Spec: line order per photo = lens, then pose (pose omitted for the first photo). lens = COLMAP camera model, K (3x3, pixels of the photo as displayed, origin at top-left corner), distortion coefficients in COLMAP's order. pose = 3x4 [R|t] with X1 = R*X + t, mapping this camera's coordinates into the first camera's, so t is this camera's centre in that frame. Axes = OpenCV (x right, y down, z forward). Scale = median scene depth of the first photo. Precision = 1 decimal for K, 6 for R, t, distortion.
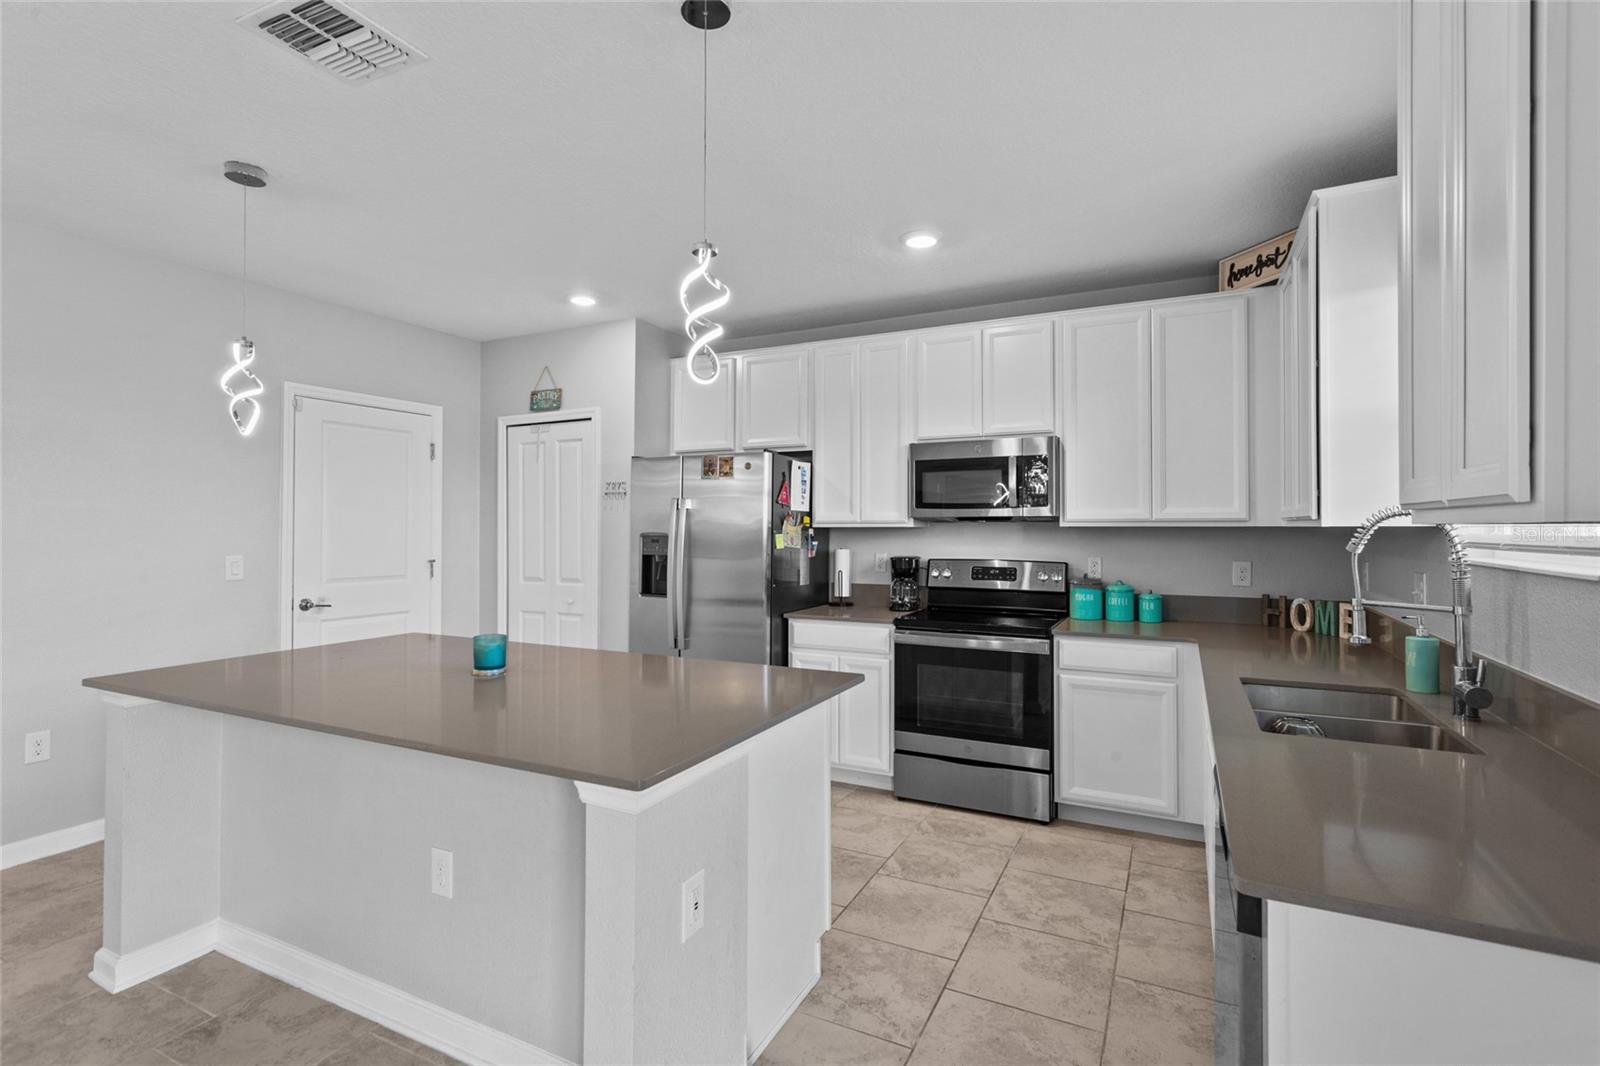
lens RADIAL K [[750.4, 0, 802.9], [0, 750.4, 527.4], [0, 0, 1]] dist [-0.000434, 0.004596]
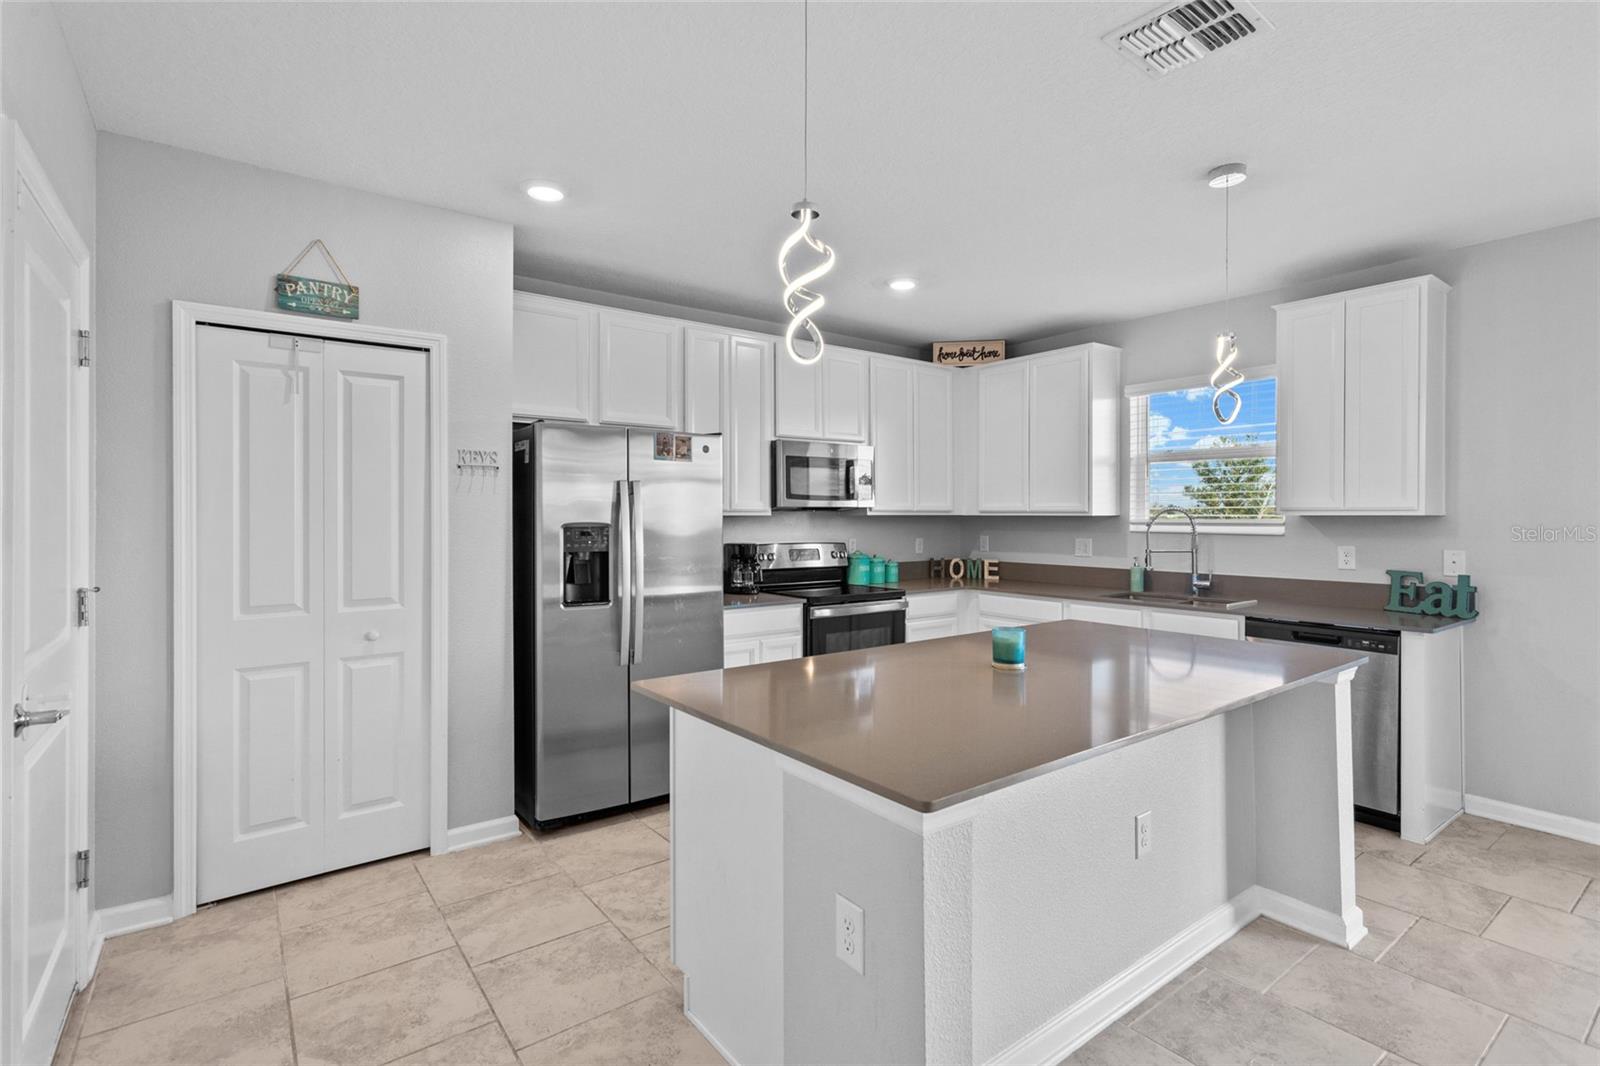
lens RADIAL K [[752.9, 0, 798.6], [0, 752.9, 514.9], [0, 0, 1]] dist [0.004469, 0.001128]
pose [[0.451552, -0.000046, 0.892245, -0.849134], [-0.001365, 0.999999, 0.000743, -0.002269], [-0.892244, -0.001553, 0.451552, 0.489569]]
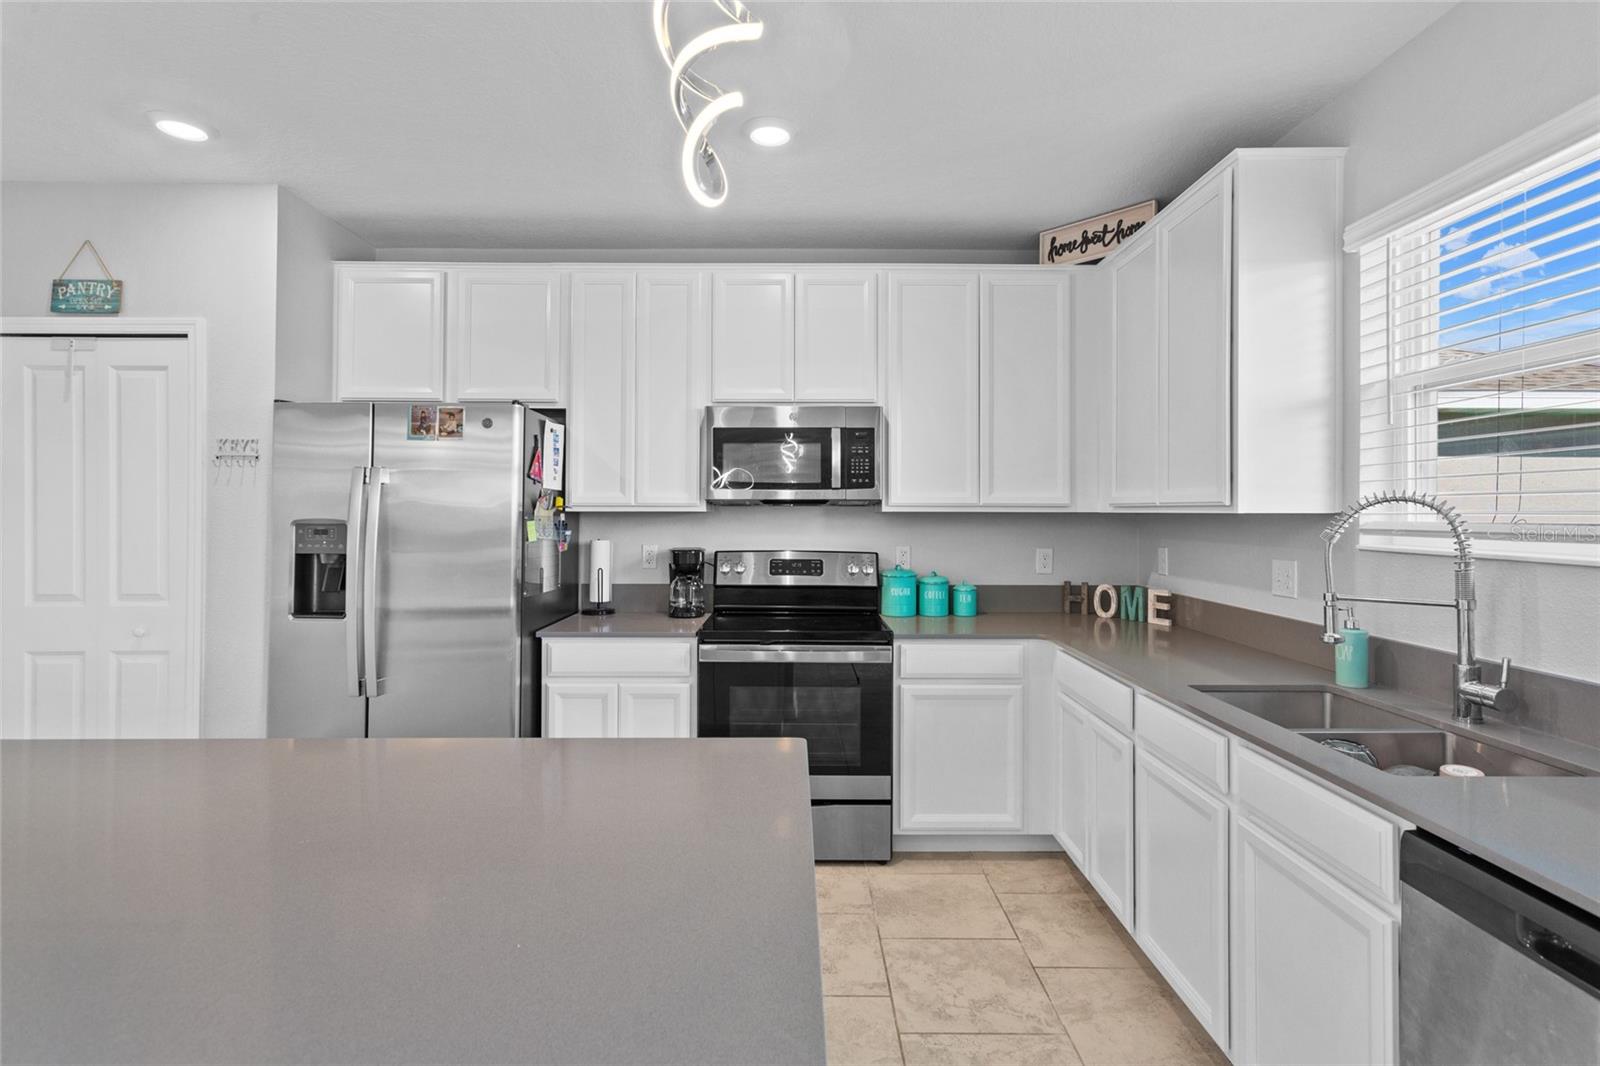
lens RADIAL K [[752.9, 0, 798.6], [0, 752.9, 514.9], [0, 0, 1]] dist [0.004469, 0.001128]
pose [[0.893523, 0.001488, 0.449015, -0.130111], [-0.003185, 0.999990, 0.003024, 0.000147], [-0.449006, -0.004132, 0.893519, 0.252788]]
